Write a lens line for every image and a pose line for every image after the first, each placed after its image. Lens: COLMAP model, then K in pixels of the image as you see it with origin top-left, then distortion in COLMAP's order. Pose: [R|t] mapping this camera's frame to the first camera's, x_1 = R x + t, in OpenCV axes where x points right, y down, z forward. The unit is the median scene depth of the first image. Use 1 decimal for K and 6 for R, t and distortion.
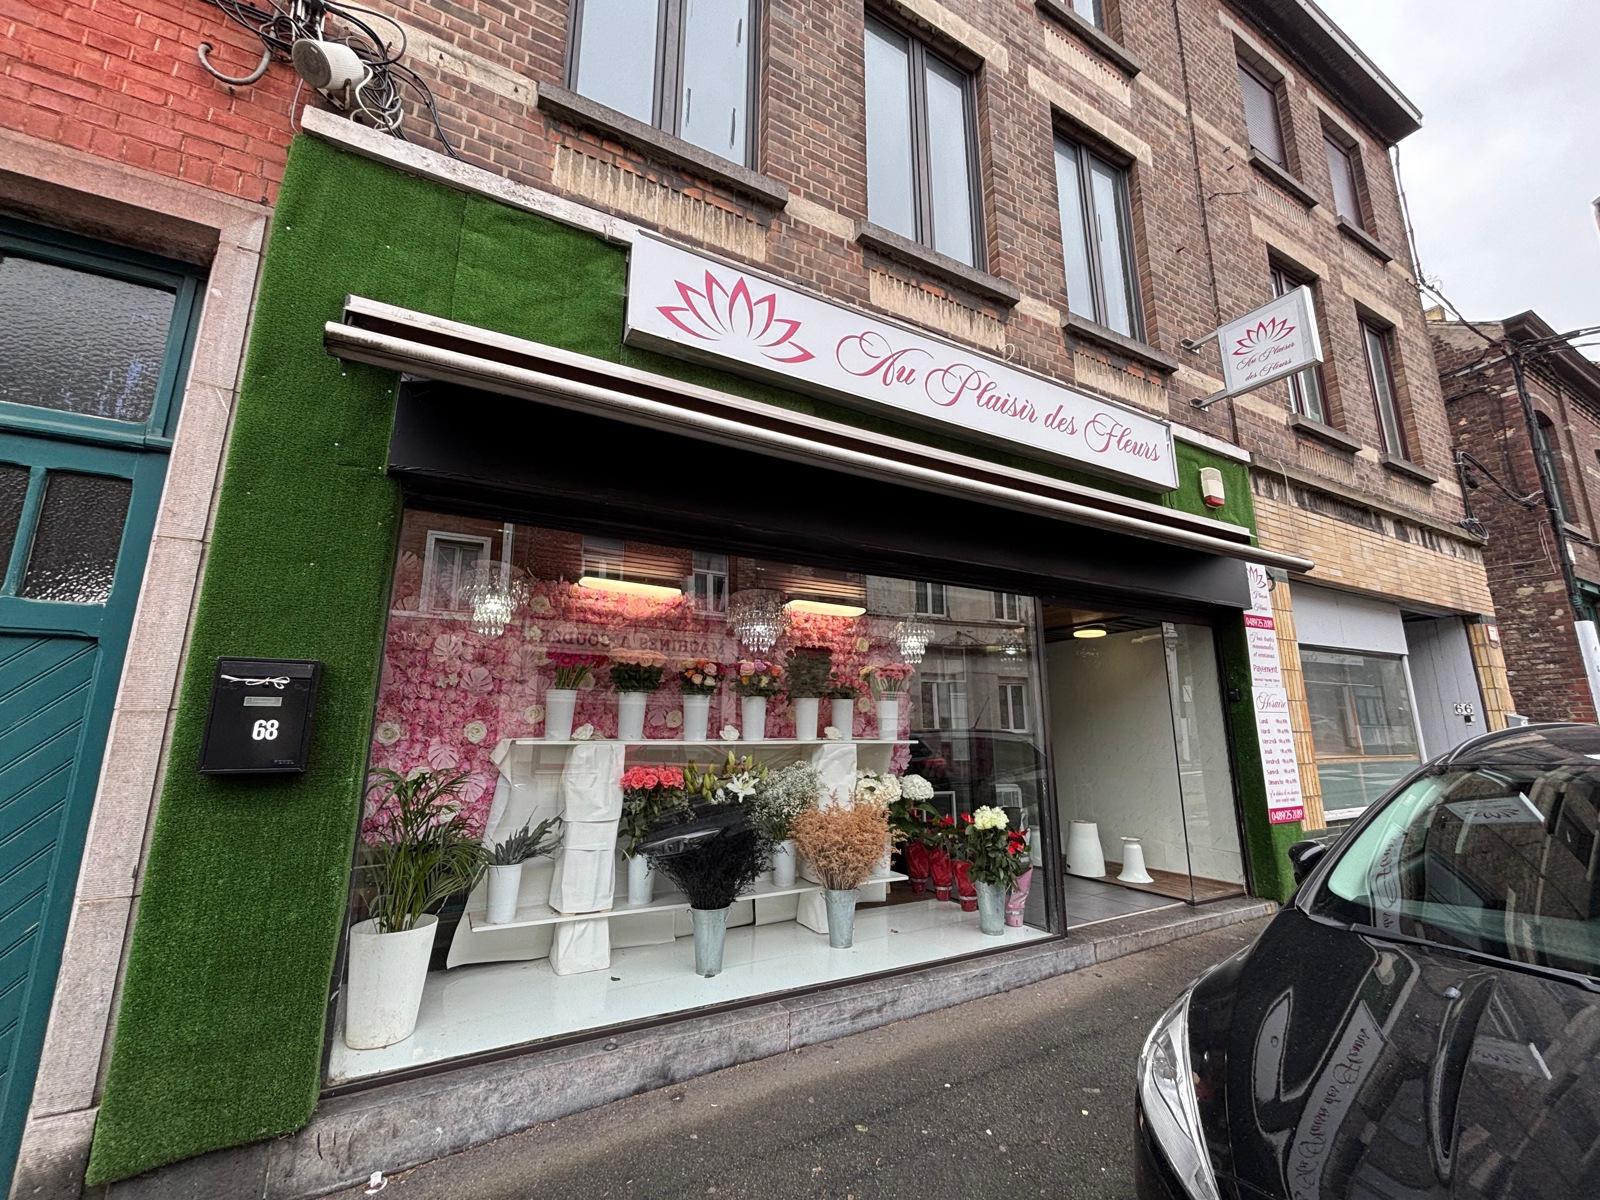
lens RADIAL K [[647.8, 0, 801.8], [0, 647.8, 596.2], [0, 0, 1]] dist [-0.006171, 0.000940]
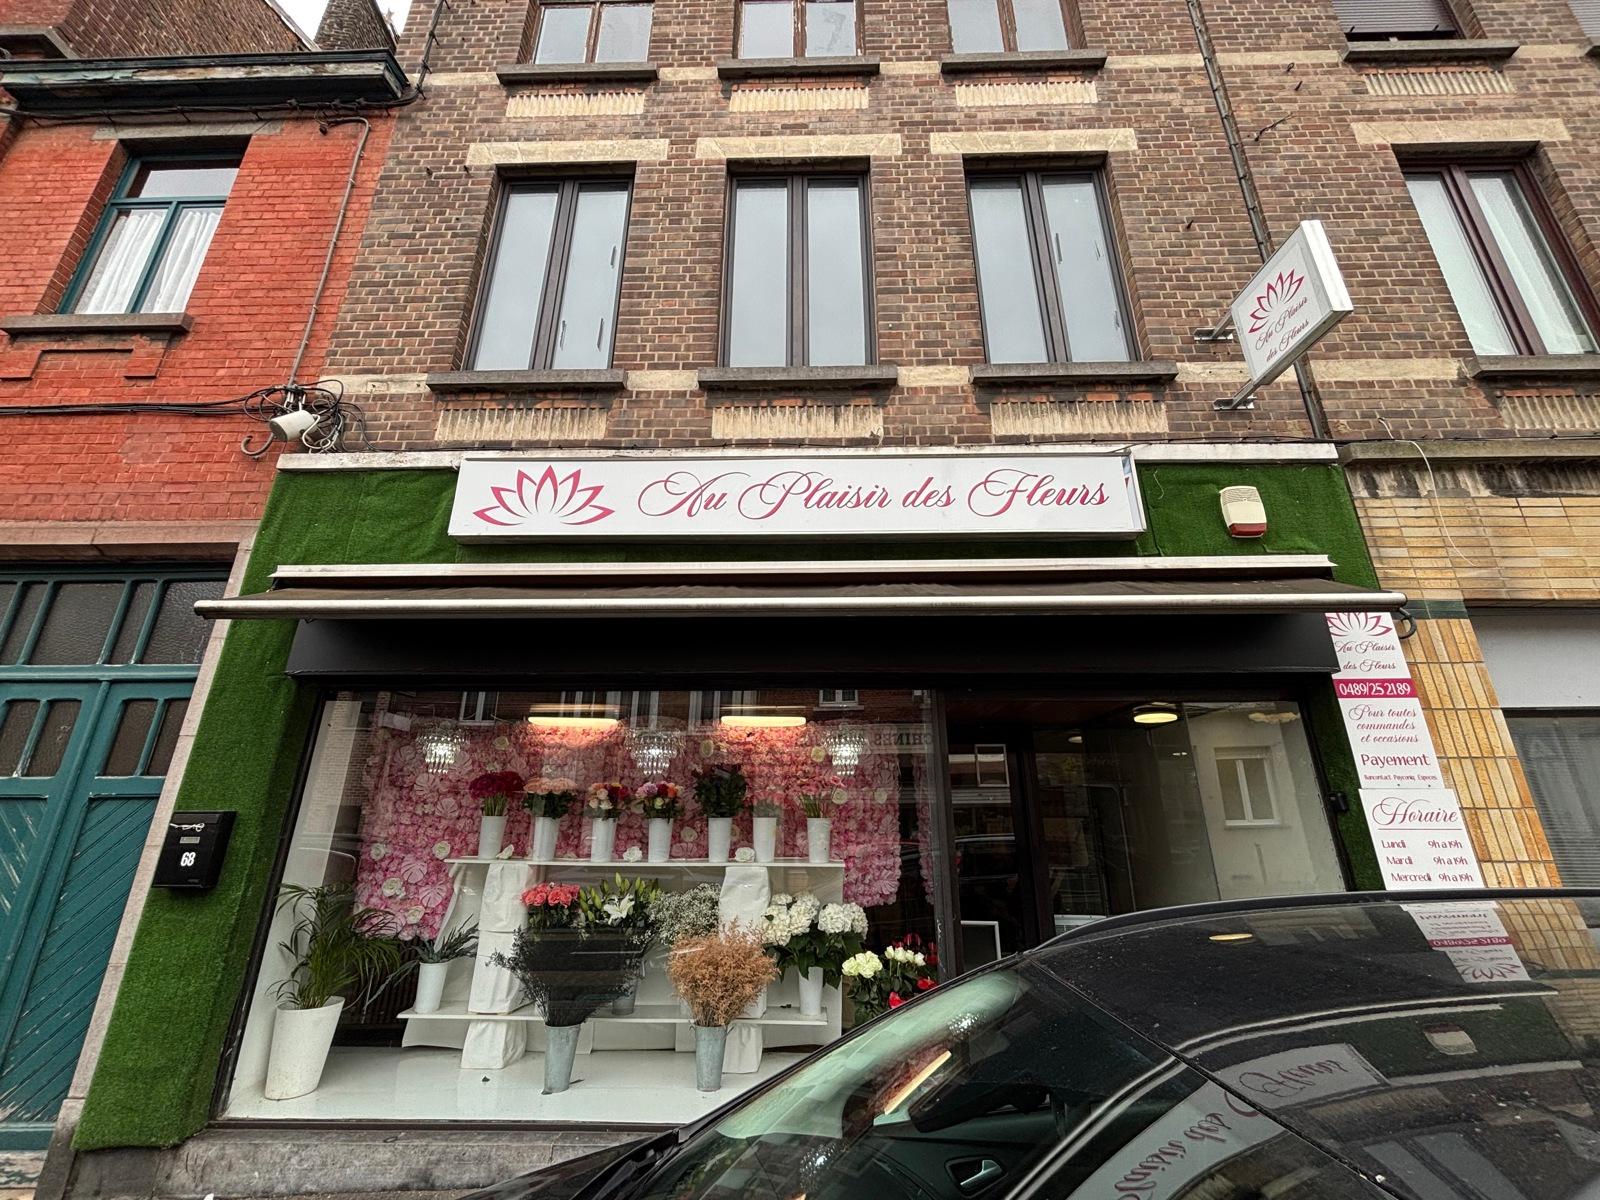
lens RADIAL K [[636.3, 0, 801.4], [0, 636.3, 597.8], [0, 0, 1]] dist [0.000325, -0.002292]
pose [[0.868450, -0.161426, -0.468761, 0.752733], [0.101763, 0.983416, -0.150124, -0.020182], [0.485221, 0.082672, 0.870475, 0.190362]]
